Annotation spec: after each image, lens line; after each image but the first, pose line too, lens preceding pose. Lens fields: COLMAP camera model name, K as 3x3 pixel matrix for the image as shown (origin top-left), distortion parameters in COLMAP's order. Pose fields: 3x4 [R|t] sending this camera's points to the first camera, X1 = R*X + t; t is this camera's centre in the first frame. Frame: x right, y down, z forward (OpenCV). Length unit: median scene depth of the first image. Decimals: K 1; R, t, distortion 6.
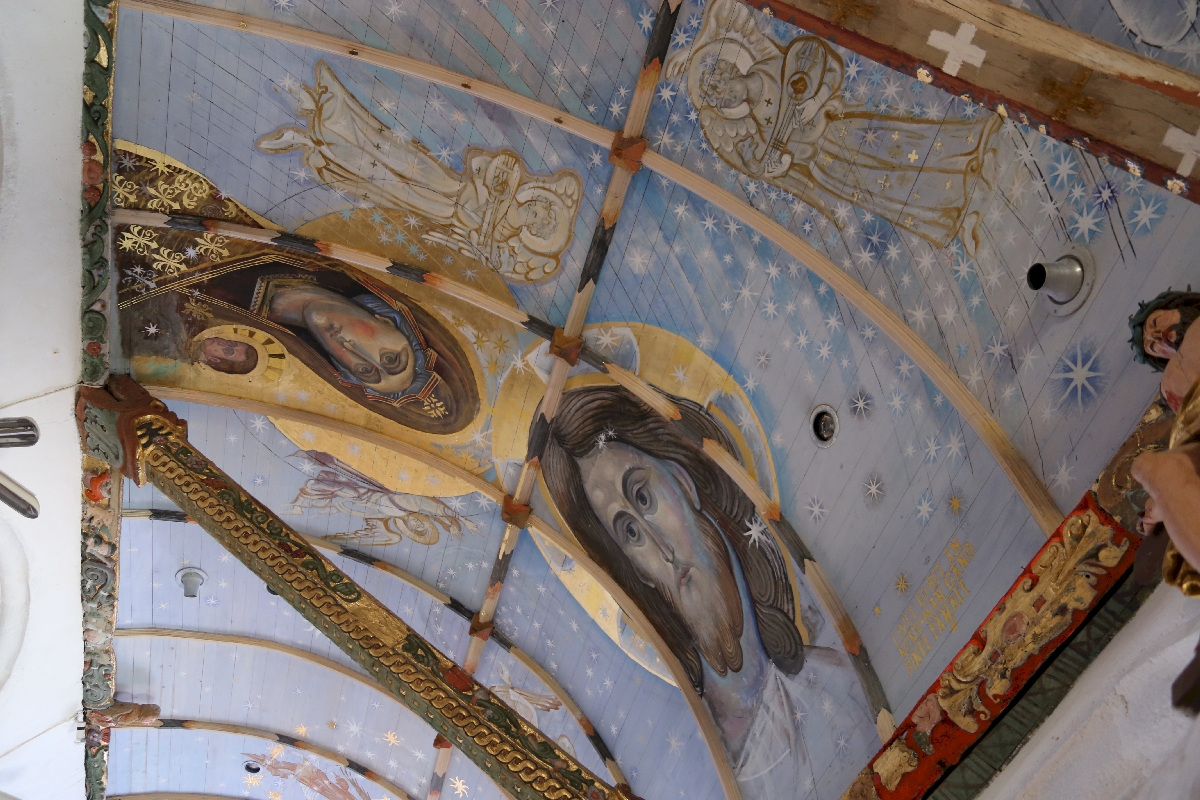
lens RADIAL K [[962.6, 0, 600.0], [0, 962.6, 400.0], [0, 0, 1]] dist [-0.158994, 0.107657]
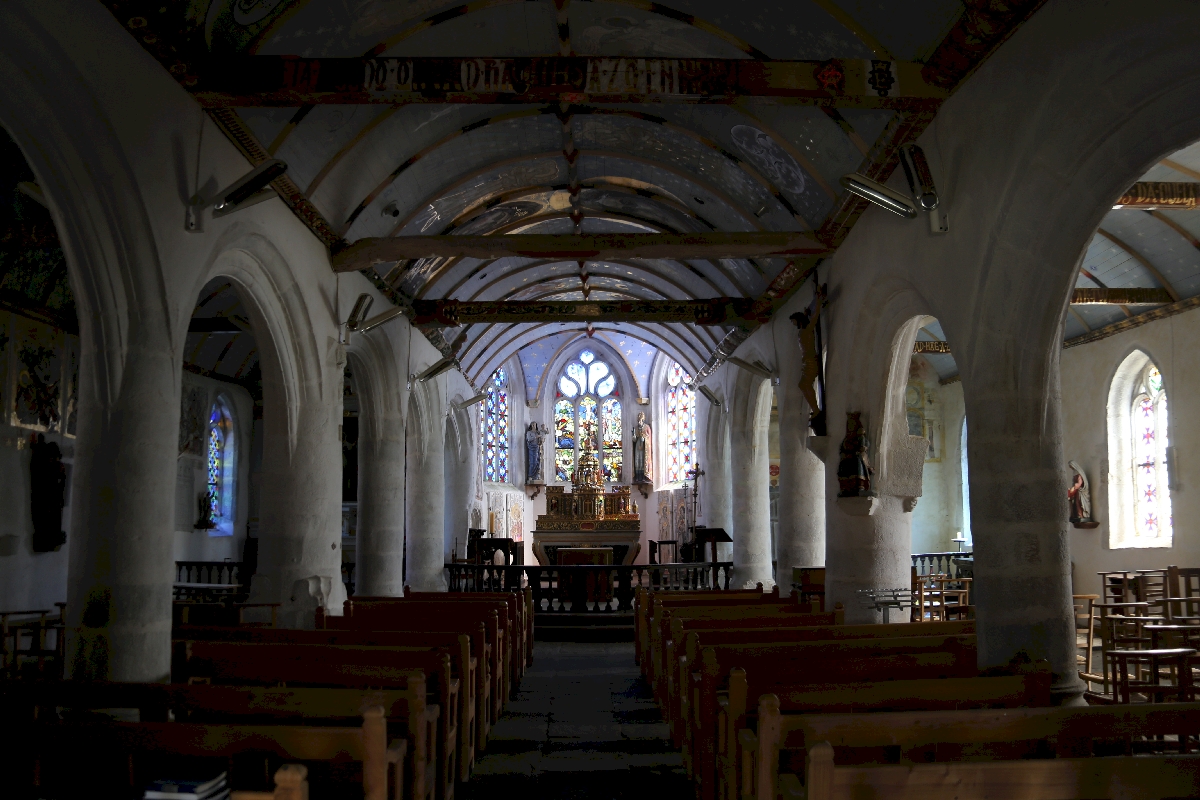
lens RADIAL K [[962.6, 0, 600.0], [0, 962.6, 400.0], [0, 0, 1]] dist [-0.158994, 0.107657]
pose [[0.786375, -0.579463, -0.214094, 0.250615], [0.501836, 0.397125, 0.768409, -1.893183], [-0.360243, -0.711698, 0.603084, -0.916081]]
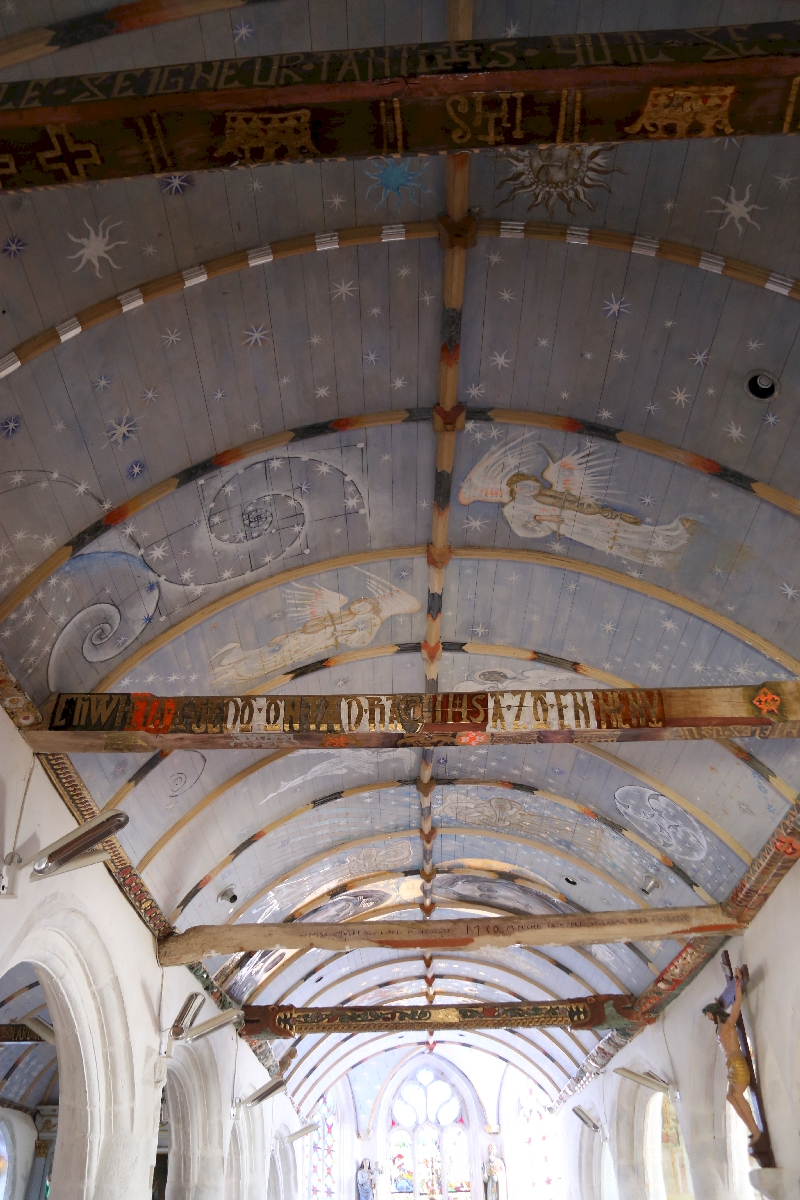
lens RADIAL K [[962.6, 0, 400.0], [0, 962.6, 600.0], [0, 0, 1]] dist [-0.158994, 0.107657]
pose [[0.772391, -0.627515, 0.098171, 0.103468], [0.521612, 0.714890, 0.465675, -1.751603], [-0.362400, -0.308476, 0.879494, -0.718894]]
